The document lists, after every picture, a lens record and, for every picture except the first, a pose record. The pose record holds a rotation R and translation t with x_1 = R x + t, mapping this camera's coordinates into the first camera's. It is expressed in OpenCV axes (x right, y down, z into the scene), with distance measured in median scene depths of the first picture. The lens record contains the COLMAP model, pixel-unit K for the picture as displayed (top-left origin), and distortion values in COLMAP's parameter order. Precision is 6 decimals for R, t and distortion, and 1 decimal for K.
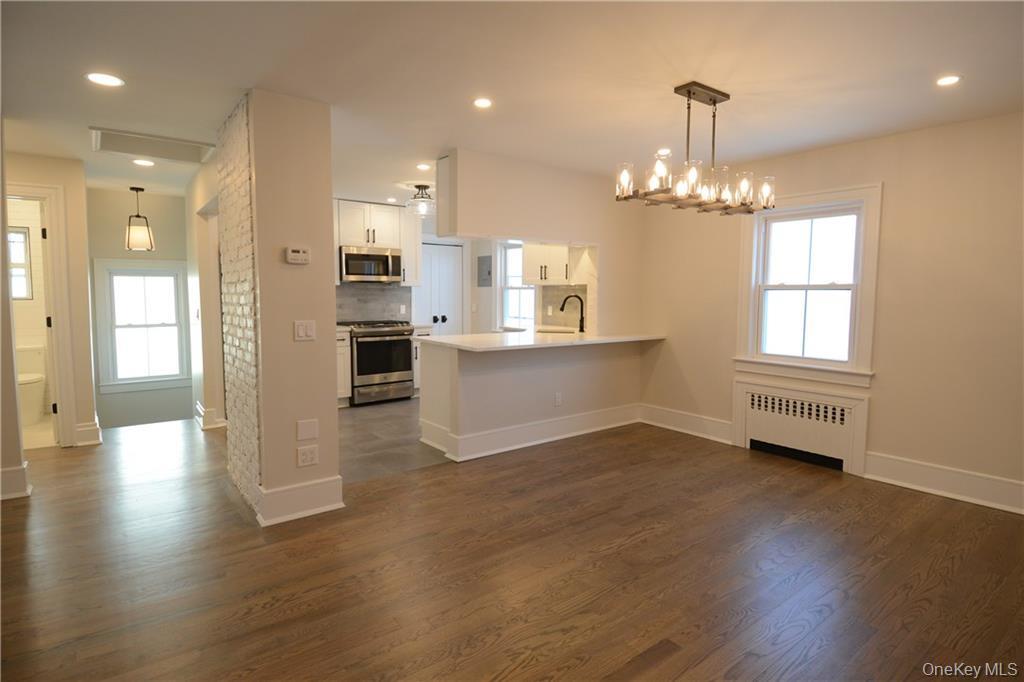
lens RADIAL K [[528.7, 0, 514.4], [0, 528.7, 333.8], [0, 0, 1]] dist [0.041557, -0.044533]
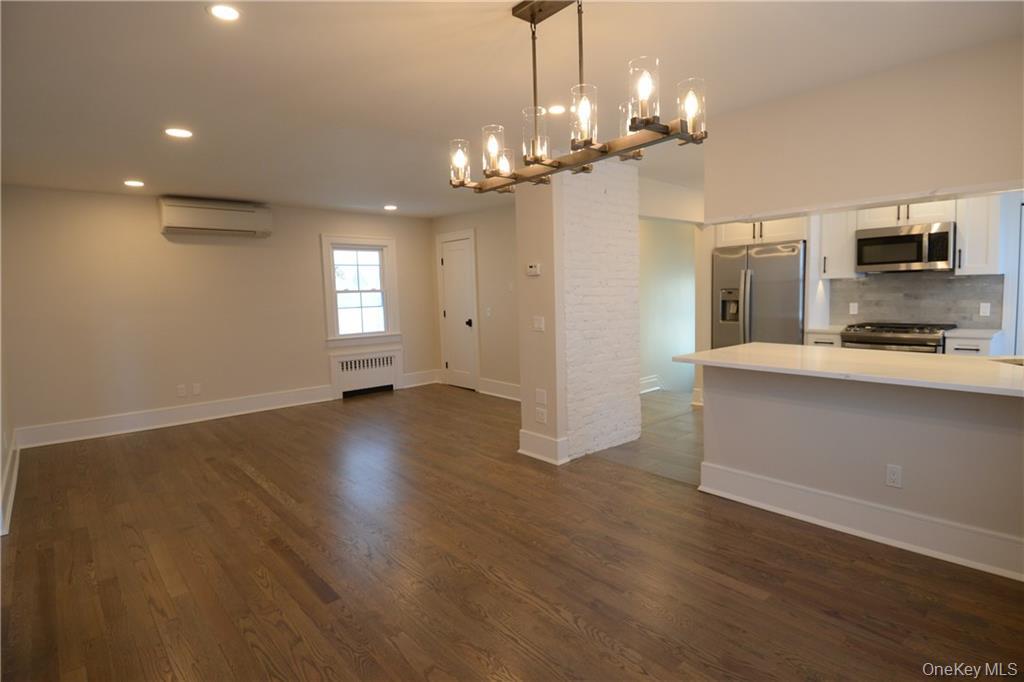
lens RADIAL K [[528.7, 0, 515.4], [0, 528.7, 333.1], [0, 0, 1]] dist [0.041557, -0.044533]
pose [[0.060737, 0.071737, -0.995573, 0.616711], [-0.051457, 0.996313, 0.068651, -0.047070], [0.996827, 0.047060, 0.064204, 0.550312]]
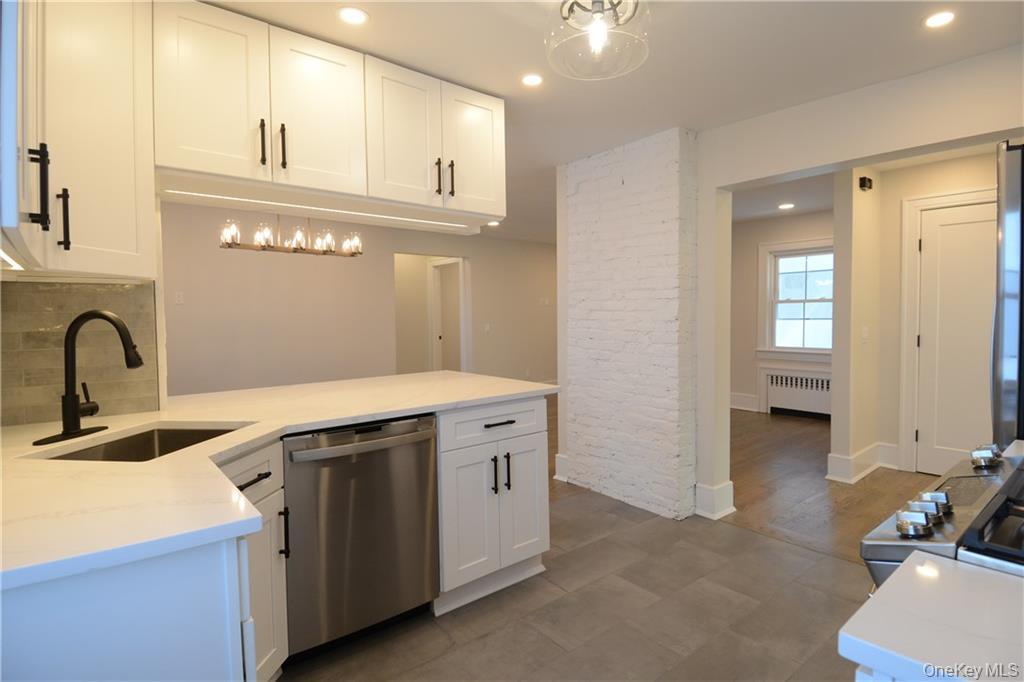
lens RADIAL K [[528.7, 0, 519.6], [0, 528.7, 339.3], [0, 0, 1]] dist [0.041557, -0.044533]
pose [[-0.999217, 0.004521, -0.039297, -0.129700], [-0.000401, 0.992239, 0.124347, -0.110032], [0.039554, 0.124265, -0.991460, 1.508879]]
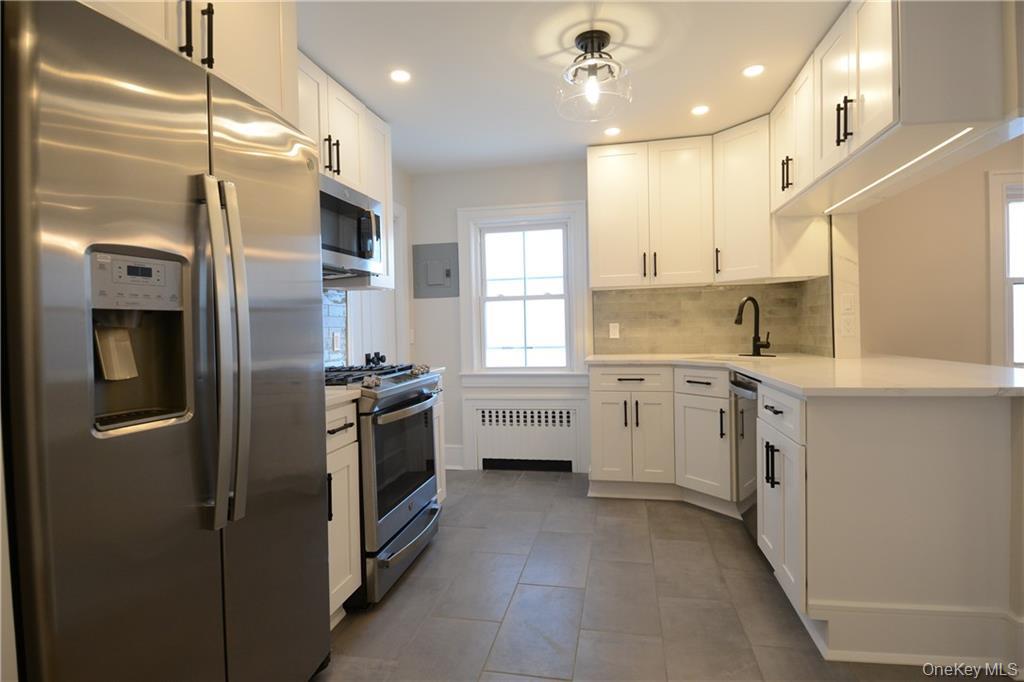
lens RADIAL K [[528.7, 0, 511.7], [0, 528.7, 339.1], [0, 0, 1]] dist [0.041557, -0.044533]
pose [[0.759123, -0.039028, 0.649776, -0.578658], [0.080344, 0.996186, -0.034030, -0.030772], [-0.645970, 0.078038, 0.759363, 0.829185]]
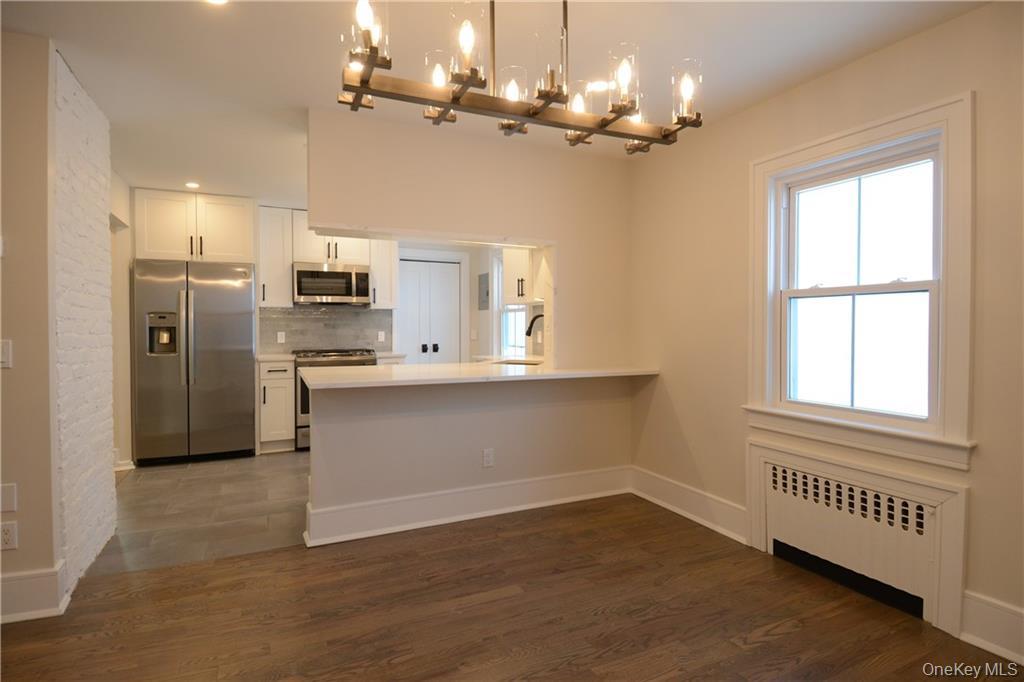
lens RADIAL K [[528.7, 0, 516.1], [0, 528.7, 333.6], [0, 0, 1]] dist [0.041557, -0.044533]
pose [[0.978634, -0.002364, -0.205598, 0.265504], [-0.010833, 0.997953, -0.063035, 0.001954], [0.205326, 0.063915, 0.976604, 0.303321]]
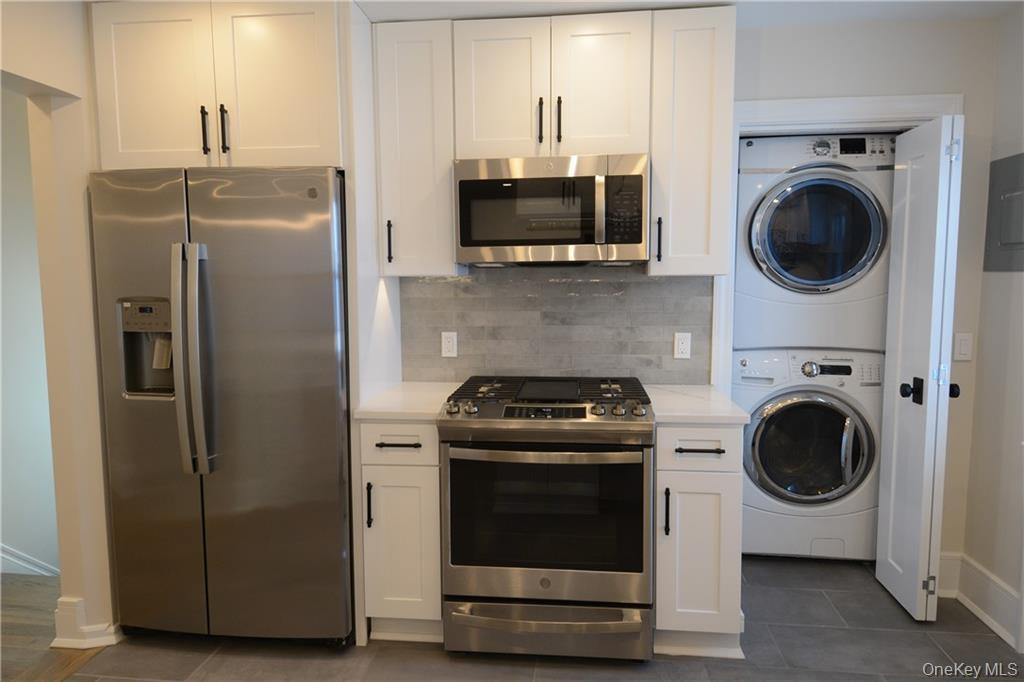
lens RADIAL K [[635.5, 0, 515.7], [0, 635.5, 333.4], [0, 0, 1]] dist [0.018147, -0.006882]
pose [[0.719488, 0.052280, -0.692534, -0.017654], [-0.044984, 0.998577, 0.028648, -0.088994], [0.693046, 0.010541, 0.720816, 0.950671]]
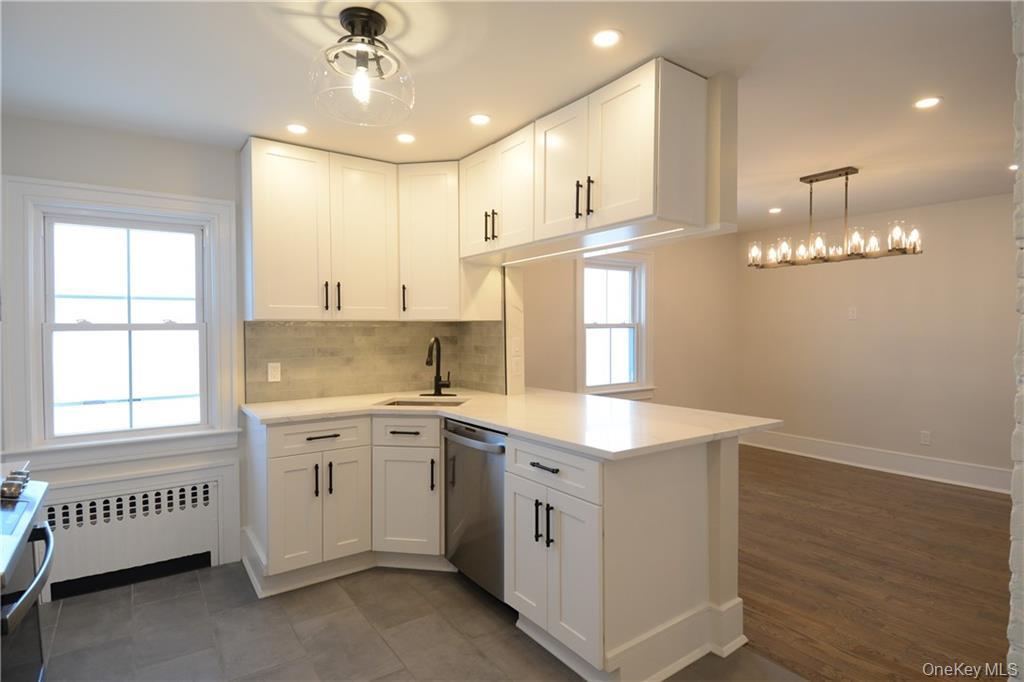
lens RADIAL K [[528.7, 0, 514.9], [0, 528.7, 336.4], [0, 0, 1]] dist [0.041557, -0.044533]
pose [[0.035176, -0.019020, 0.999200, -0.571330], [0.088105, 0.995985, 0.015858, -0.088546], [-0.995490, 0.087477, 0.036711, 1.028487]]
